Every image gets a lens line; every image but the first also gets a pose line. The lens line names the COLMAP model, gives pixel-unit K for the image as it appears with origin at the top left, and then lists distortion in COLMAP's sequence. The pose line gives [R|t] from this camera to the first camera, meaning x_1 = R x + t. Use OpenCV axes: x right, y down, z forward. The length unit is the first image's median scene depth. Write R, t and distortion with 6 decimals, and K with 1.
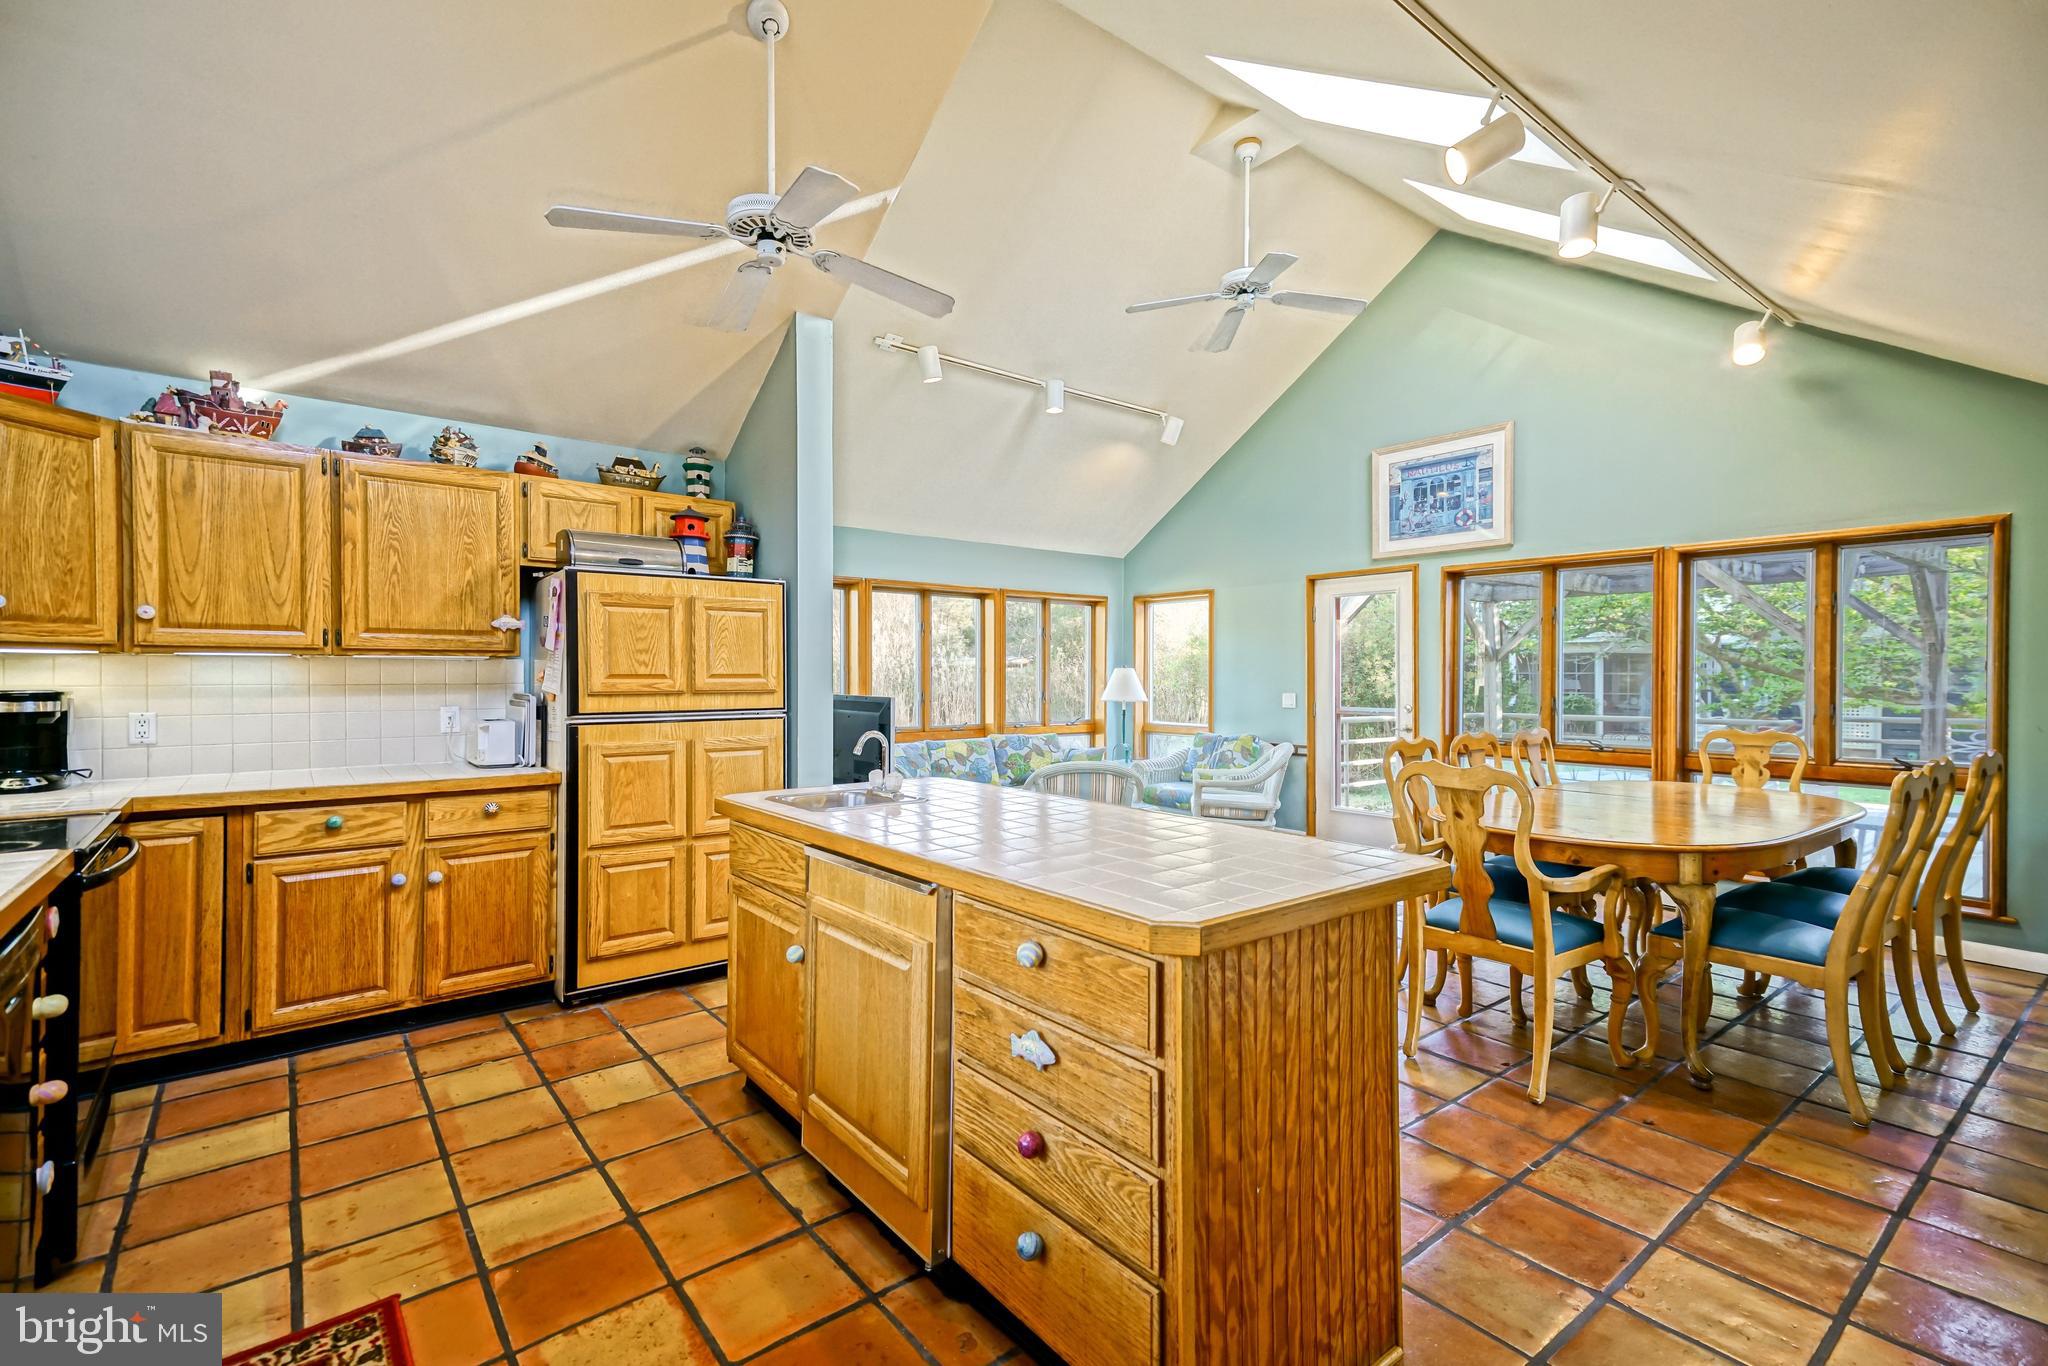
lens RADIAL K [[911.2, 0, 1020.7], [0, 911.2, 681.6], [0, 0, 1]] dist [0.027713, -0.001410]
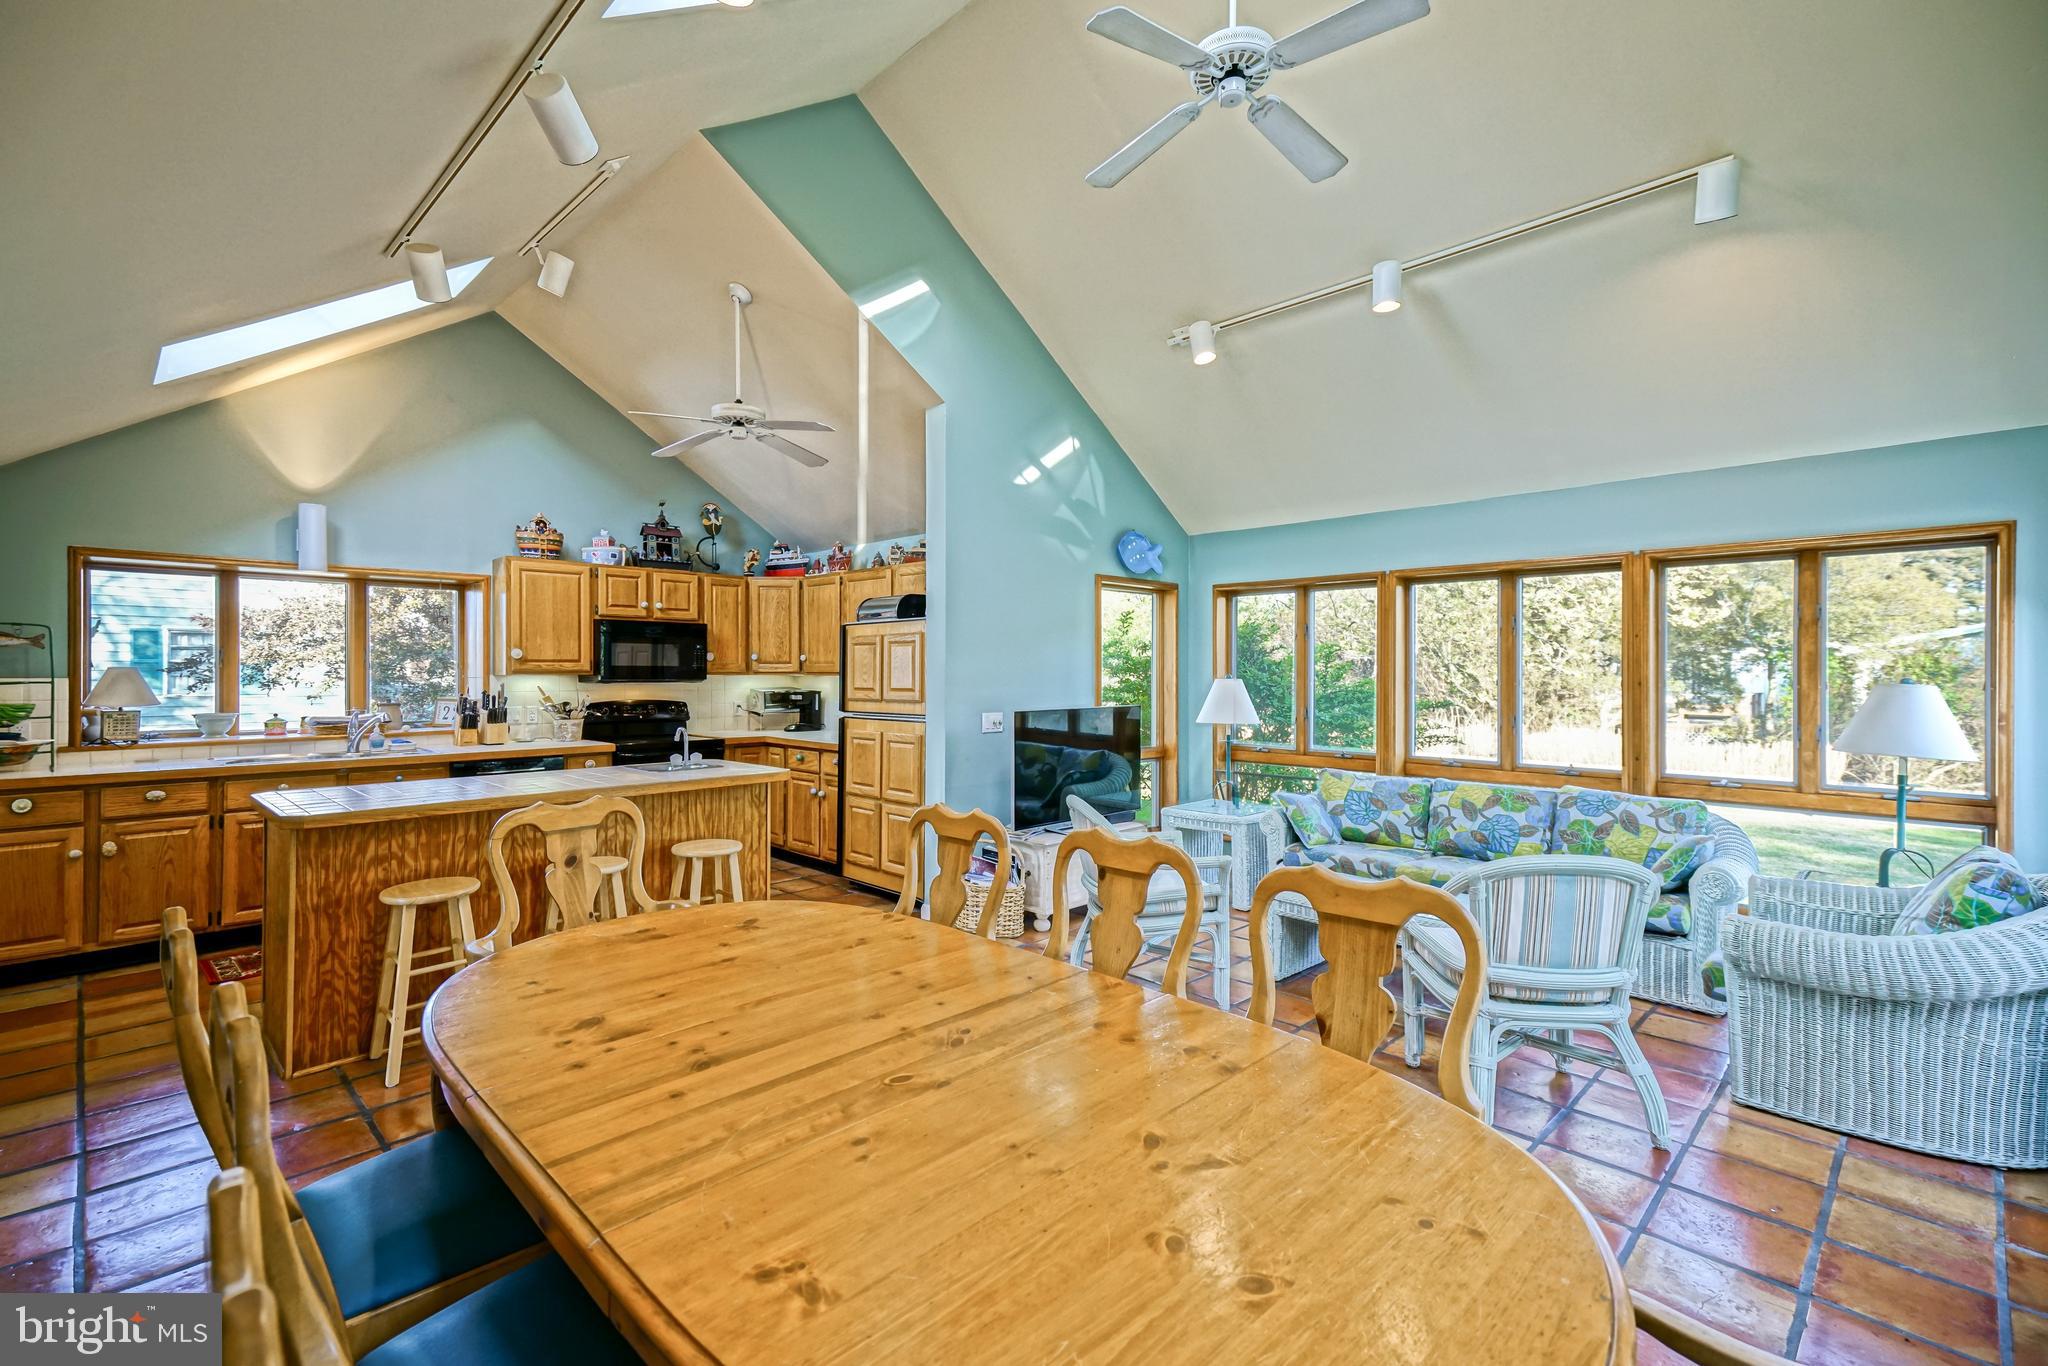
lens RADIAL K [[911.2, 0, 1012.5], [0, 911.2, 674.0], [0, 0, 1]] dist [0.027713, -0.001410]
pose [[0.101651, 0.006003, -0.994802, 1.124021], [-0.008050, 0.999954, 0.005212, -0.040330], [0.994788, 0.007479, 0.101694, 1.067270]]
